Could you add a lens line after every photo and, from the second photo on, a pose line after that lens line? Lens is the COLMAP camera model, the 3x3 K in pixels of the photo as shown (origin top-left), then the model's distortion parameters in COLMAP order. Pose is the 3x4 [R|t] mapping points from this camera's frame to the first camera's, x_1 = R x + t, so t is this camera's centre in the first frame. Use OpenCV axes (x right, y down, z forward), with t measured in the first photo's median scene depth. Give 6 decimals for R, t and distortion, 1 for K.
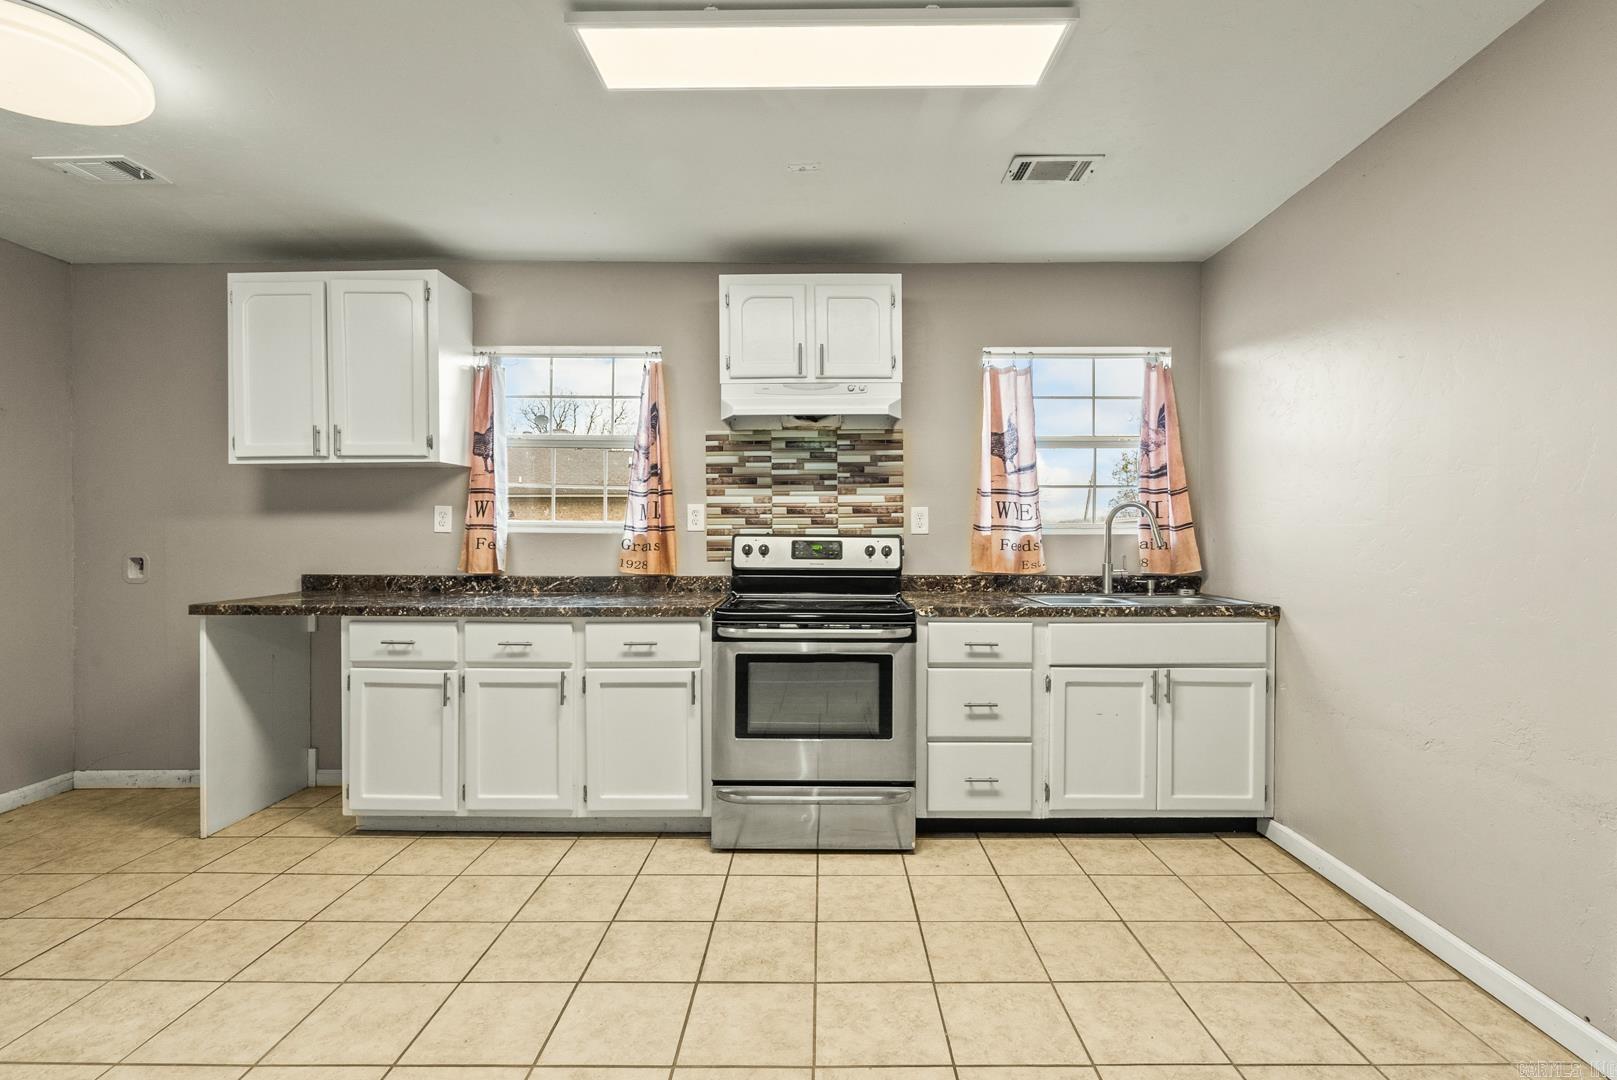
lens RADIAL K [[746.8, 0, 821.0], [0, 746.8, 543.6], [0, 0, 1]] dist [-0.009991, 0.000063]
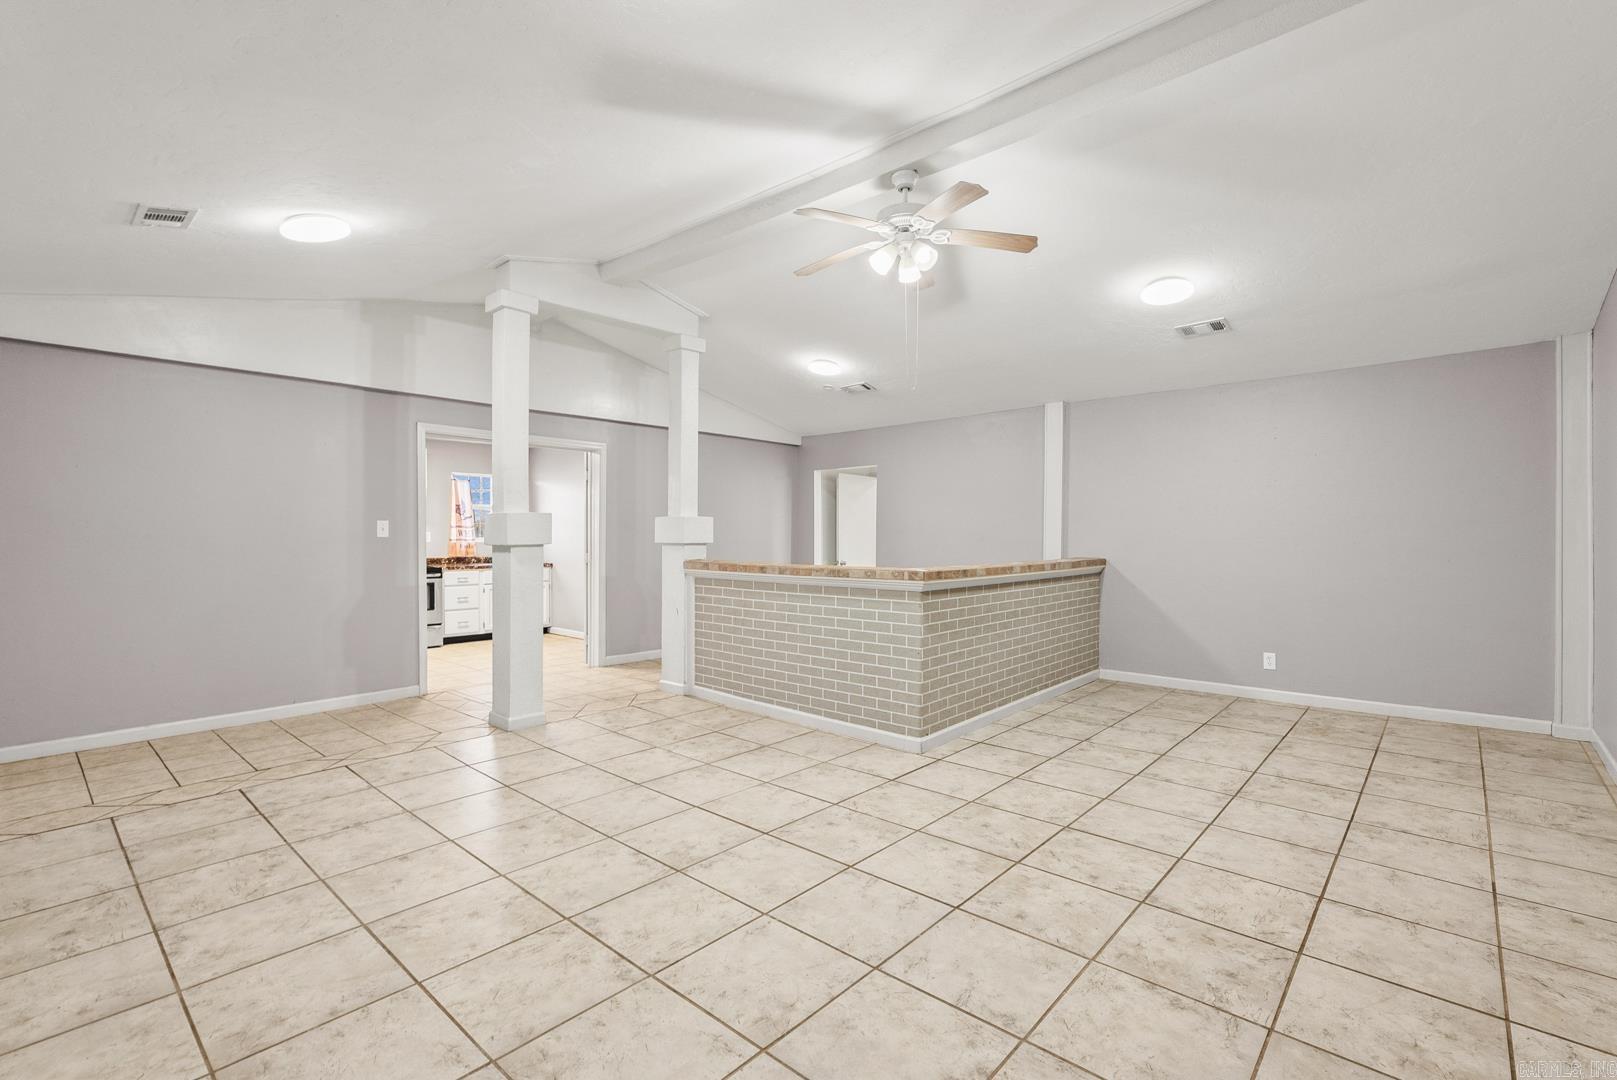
lens RADIAL K [[726.2, 0, 813.3], [0, 726.2, 540.6], [0, 0, 1]] dist [-0.007734, -0.000129]
pose [[0.659169, -0.005564, 0.751975, -0.899213], [0.010131, 0.999948, -0.001483, -0.001103], [-0.751927, 0.008596, 0.659190, -1.718572]]
